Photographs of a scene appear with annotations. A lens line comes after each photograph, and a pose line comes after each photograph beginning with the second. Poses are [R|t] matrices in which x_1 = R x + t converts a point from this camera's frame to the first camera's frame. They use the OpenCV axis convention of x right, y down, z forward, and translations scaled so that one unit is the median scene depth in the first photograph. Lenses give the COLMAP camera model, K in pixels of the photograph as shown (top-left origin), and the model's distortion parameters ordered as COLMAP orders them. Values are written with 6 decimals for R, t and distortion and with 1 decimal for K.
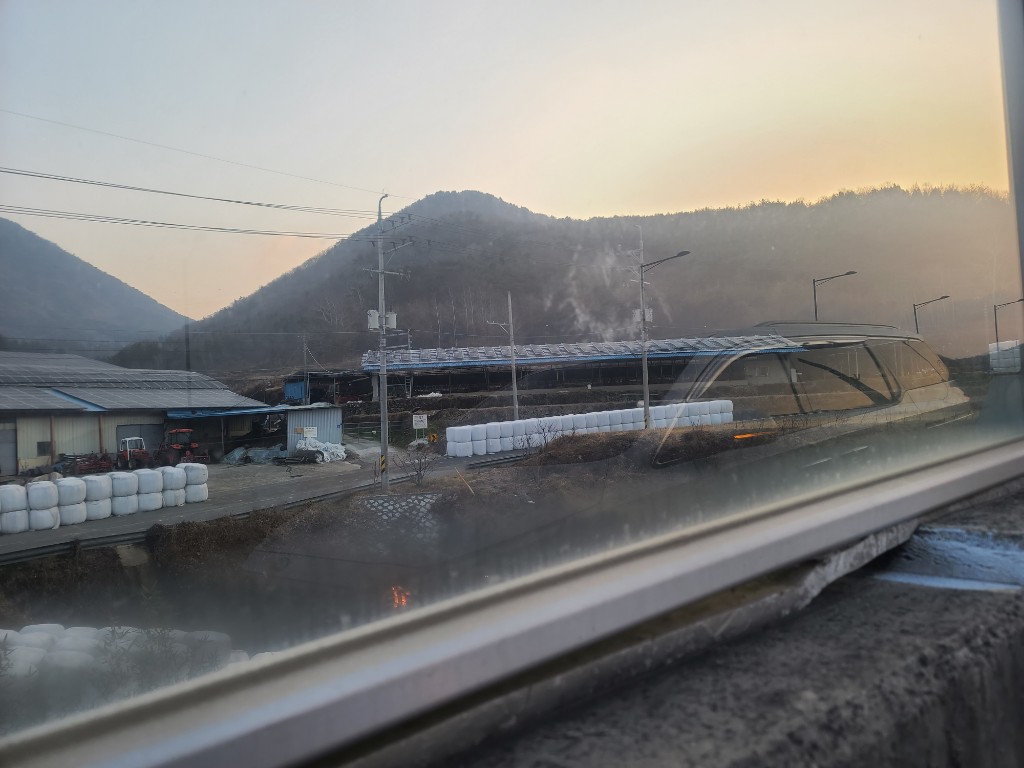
lens RADIAL K [[787.3, 0, 513.1], [0, 787.3, 377.2], [0, 0, 1]] dist [0.030304, 0.001367]
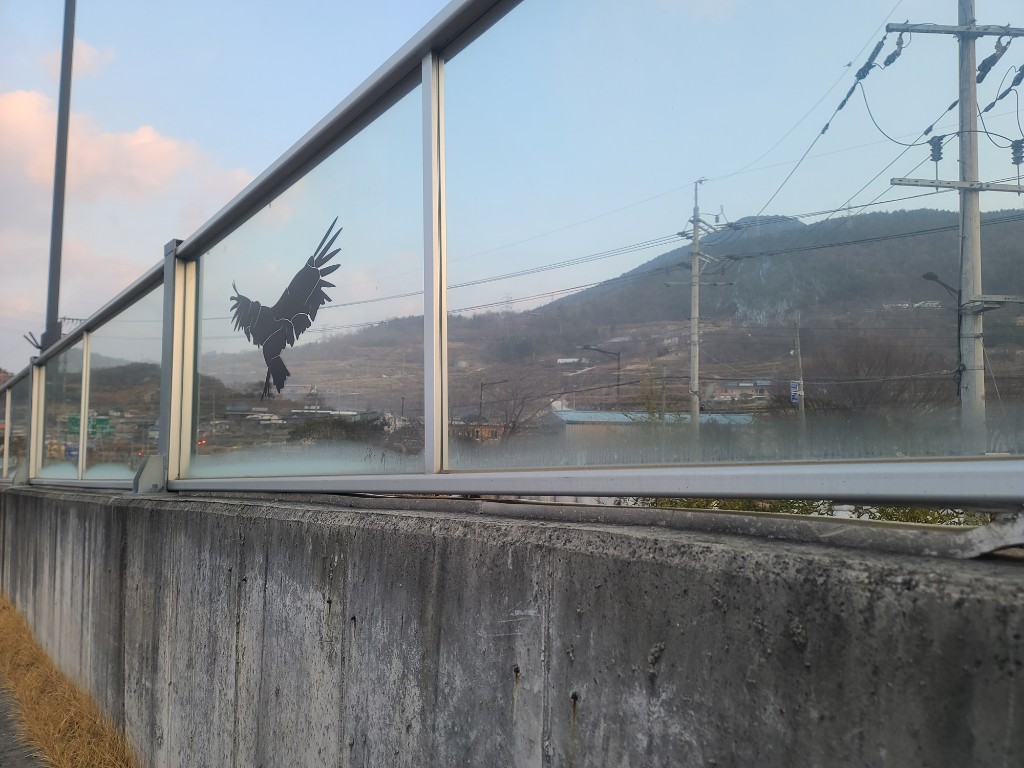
lens RADIAL K [[746.0, 0, 514.0], [0, 746.0, 401.1], [0, 0, 1]] dist [0.060437, -0.037751]
pose [[-0.019960, -0.001152, -0.999800, 1.672492], [0.031936, 0.999488, -0.001789, 0.102054], [0.999291, -0.031966, -0.019913, 0.592104]]
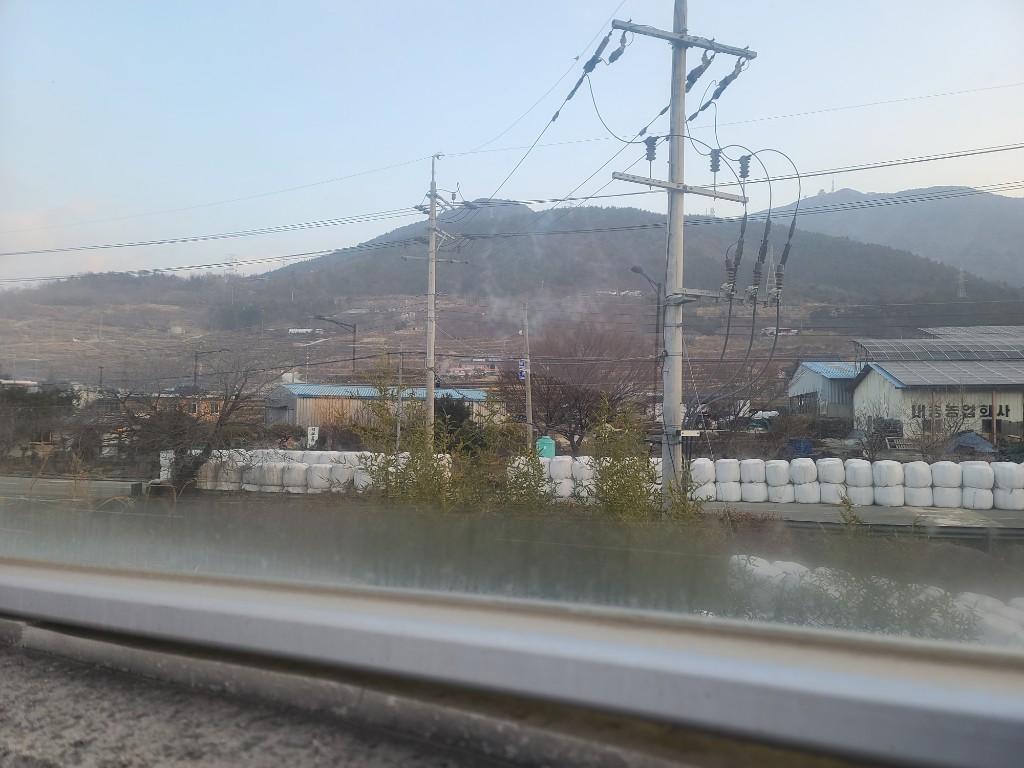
lens RADIAL K [[746.0, 0, 514.6], [0, 746.0, 391.9], [0, 0, 1]] dist [0.060437, -0.037751]
pose [[0.322835, 0.024471, -0.946139, 0.875707], [0.012947, 0.999458, 0.030268, -0.007932], [0.946367, -0.022021, 0.322343, 0.795911]]
